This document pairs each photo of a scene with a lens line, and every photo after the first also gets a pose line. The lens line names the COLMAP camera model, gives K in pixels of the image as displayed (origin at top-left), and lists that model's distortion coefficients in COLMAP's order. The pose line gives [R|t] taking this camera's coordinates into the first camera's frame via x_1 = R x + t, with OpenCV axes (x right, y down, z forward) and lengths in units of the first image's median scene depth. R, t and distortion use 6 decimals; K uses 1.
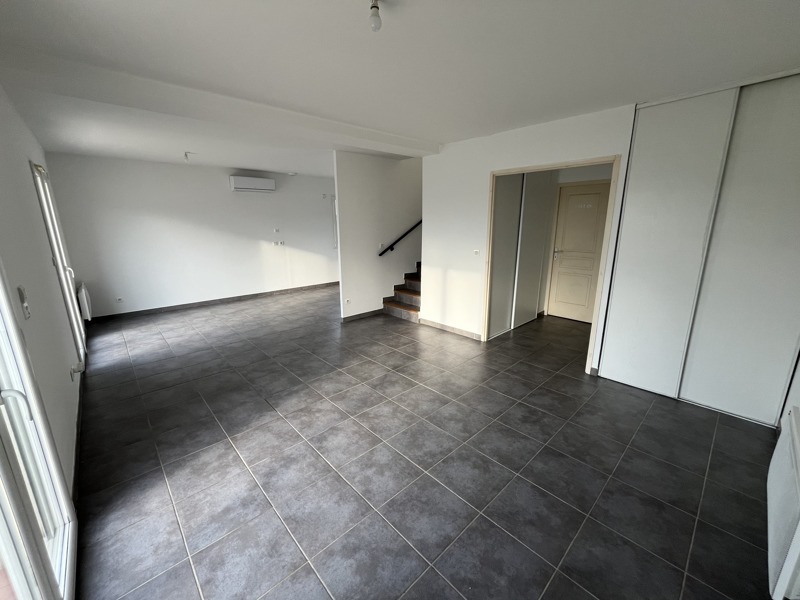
lens RADIAL K [[324.7, 0, 400.3], [0, 324.7, 298.8], [0, 0, 1]] dist [-0.001573, -0.000803]
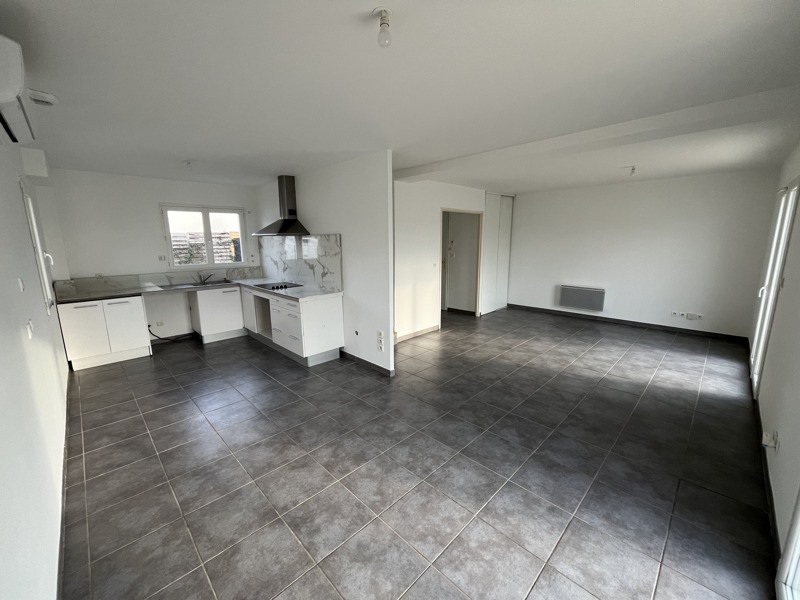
lens RADIAL K [[324.7, 0, 399.8], [0, 324.7, 299.3], [0, 0, 1]] dist [-0.001573, -0.000803]
pose [[-0.029677, -0.179684, 0.983277, -1.508984], [0.242716, 0.952973, 0.181472, -0.390913], [-0.969643, 0.244042, 0.015331, 1.589958]]
